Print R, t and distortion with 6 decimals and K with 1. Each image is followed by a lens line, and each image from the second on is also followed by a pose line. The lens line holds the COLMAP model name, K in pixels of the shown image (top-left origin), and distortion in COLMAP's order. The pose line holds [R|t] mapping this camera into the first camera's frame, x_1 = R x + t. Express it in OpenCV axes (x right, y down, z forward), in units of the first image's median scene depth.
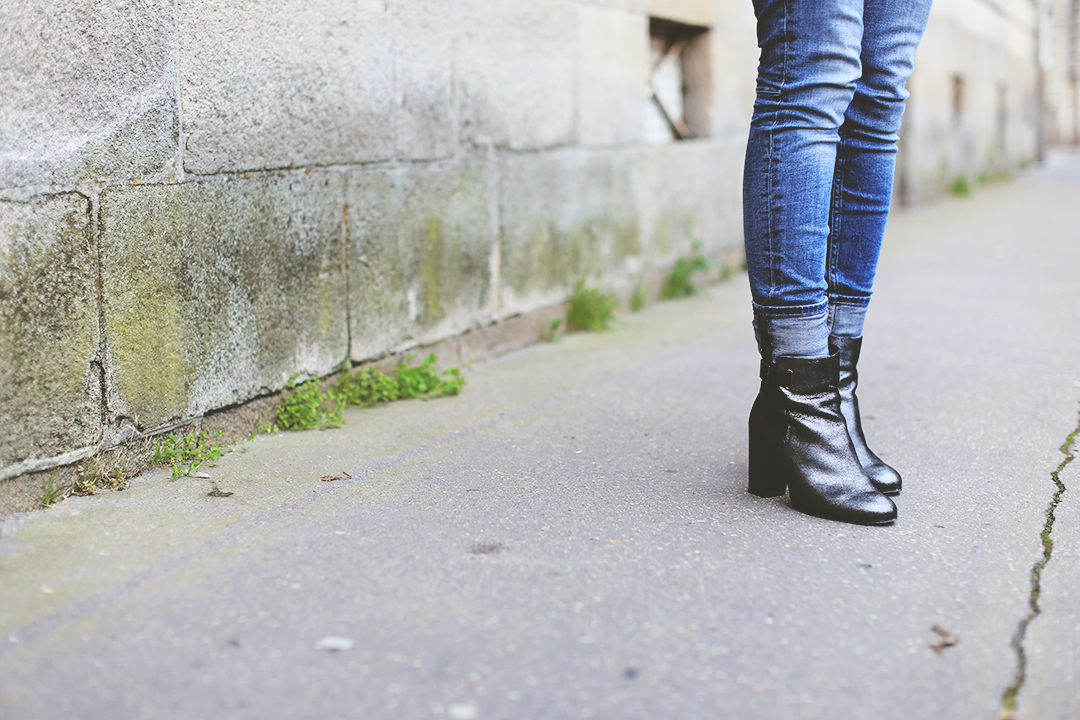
lens RADIAL K [[1530.0, 0, 558.8], [0, 1530.0, 356.7], [0, 0, 1]] dist [-0.130149, 0.000000]
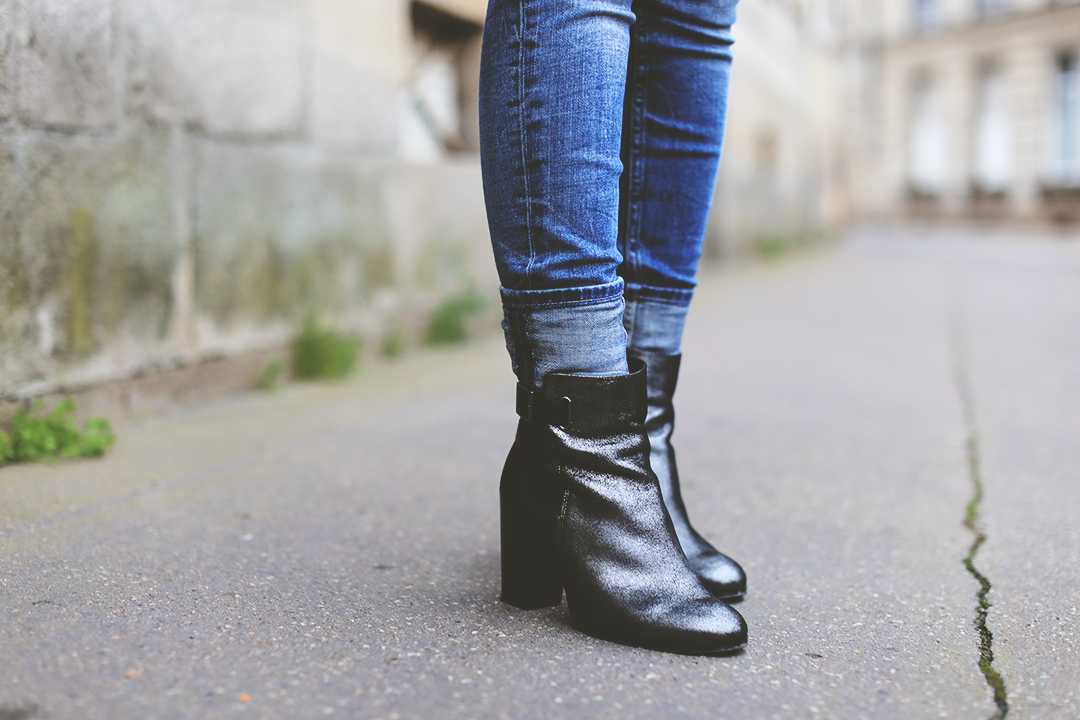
lens RADIAL K [[1530.0, 0, 480.5], [0, 1530.0, 319.4], [0, 0, 1]] dist [-0.130149, 0.000000]
pose [[0.997220, -0.001604, 0.074500, 0.068999], [0.007493, 0.996860, -0.078829, 0.023555], [-0.074139, 0.079168, 0.994101, 0.373924]]
